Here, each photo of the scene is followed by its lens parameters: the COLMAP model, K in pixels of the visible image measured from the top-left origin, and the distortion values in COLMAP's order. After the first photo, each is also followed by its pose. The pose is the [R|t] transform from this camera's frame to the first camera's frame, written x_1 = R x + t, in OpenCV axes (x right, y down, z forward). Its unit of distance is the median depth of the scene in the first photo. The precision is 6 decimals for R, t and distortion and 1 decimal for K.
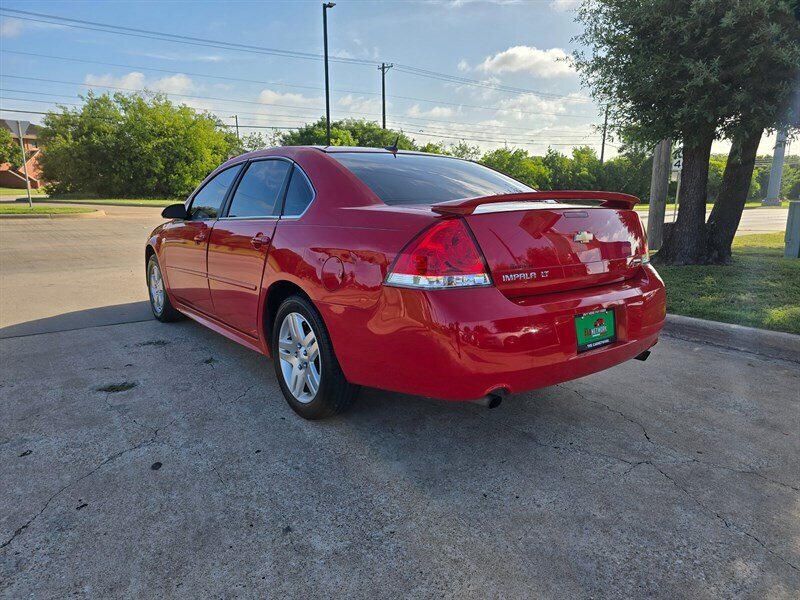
lens RADIAL K [[538.9, 0, 403.0], [0, 538.9, 298.9], [0, 0, 1]] dist [0.047661, -0.038455]
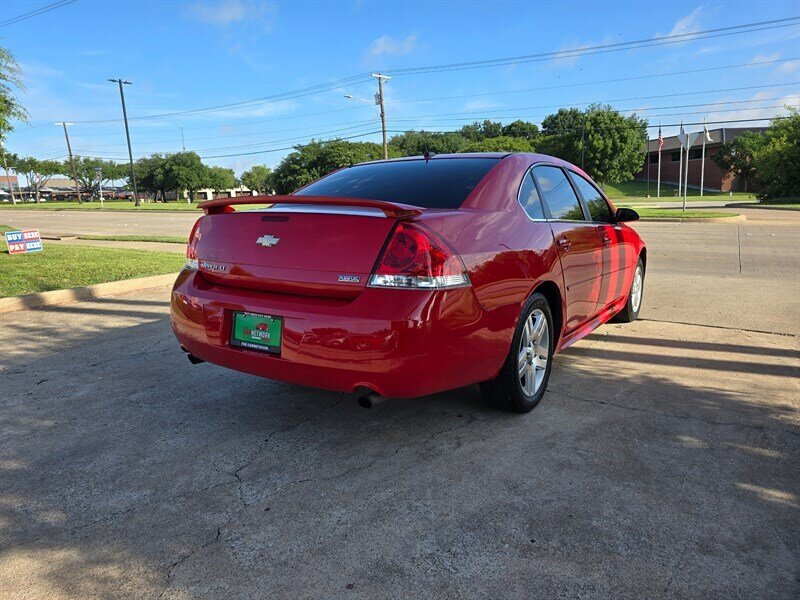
lens RADIAL K [[538.9, 0, 403.0], [0, 538.9, 297.6], [0, 0, 1]] dist [0.047661, -0.038455]
pose [[0.329580, 0.155082, -0.931304, 0.920337], [-0.165782, 0.980597, 0.104621, -0.105173], [0.929459, 0.119912, 0.348895, 0.600686]]
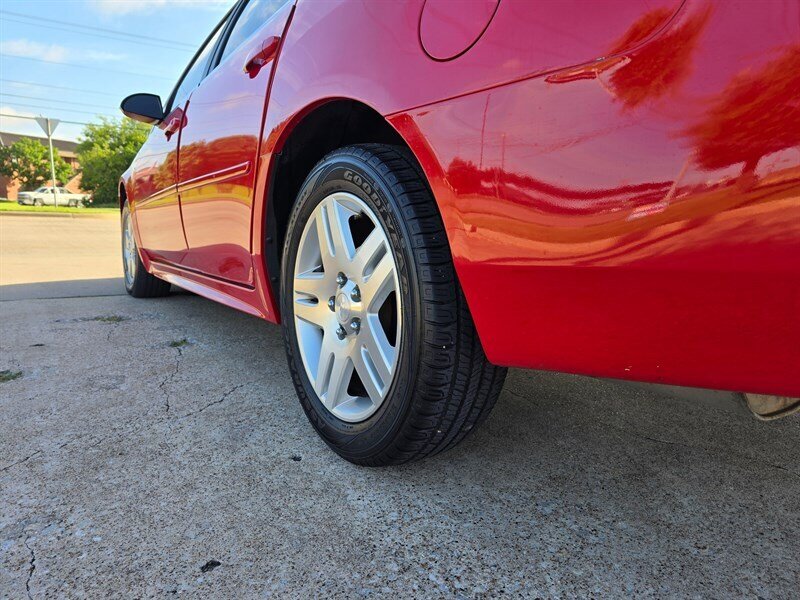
lens RADIAL K [[538.9, 0, 399.2], [0, 538.9, 301.0], [0, 0, 1]] dist [0.047661, -0.038455]
pose [[0.997768, 0.023704, -0.062428, -0.096484], [-0.026328, 0.998789, -0.041554, 0.093480], [0.061367, 0.043105, 0.997184, 0.471788]]
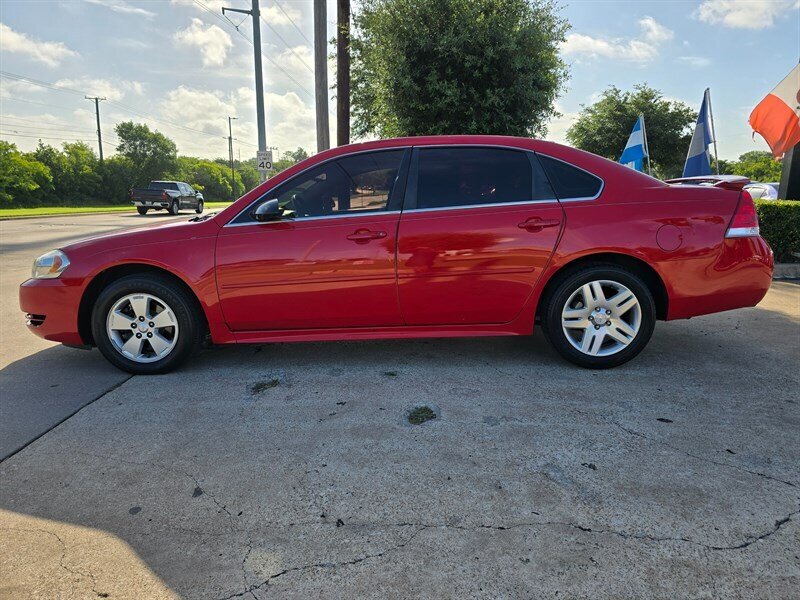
lens RADIAL K [[538.9, 0, 395.7], [0, 538.9, 299.9], [0, 0, 1]] dist [0.047661, -0.038455]
pose [[0.635090, -0.166469, 0.754287, -1.065503], [0.165962, 0.983103, 0.077232, -0.075271], [-0.754398, 0.076134, 0.651987, 0.445492]]
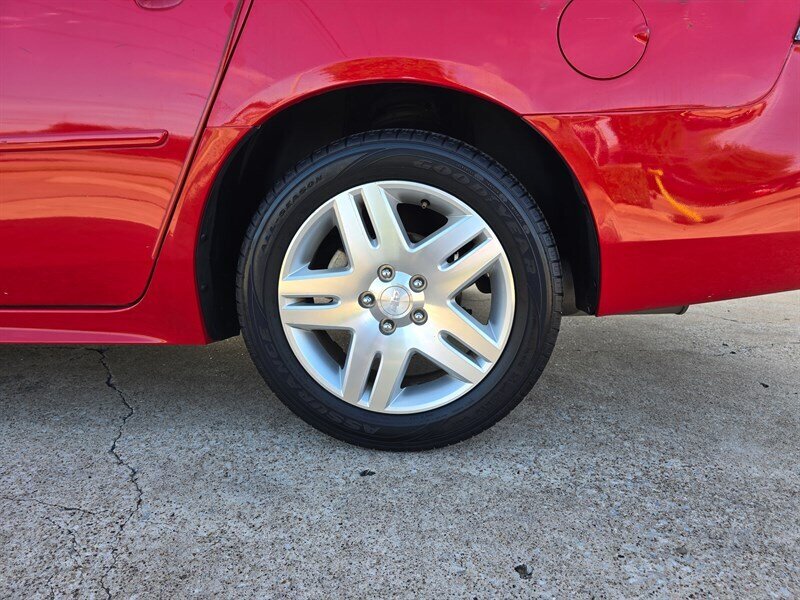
lens RADIAL K [[538.9, 0, 397.8], [0, 538.9, 295.3], [0, 0, 1]] dist [0.047661, -0.038455]
pose [[0.686649, -0.150063, 0.711333, -0.366186], [0.142516, 0.987264, 0.070703, 0.060651], [-0.712883, 0.052828, 0.699290, 0.572239]]
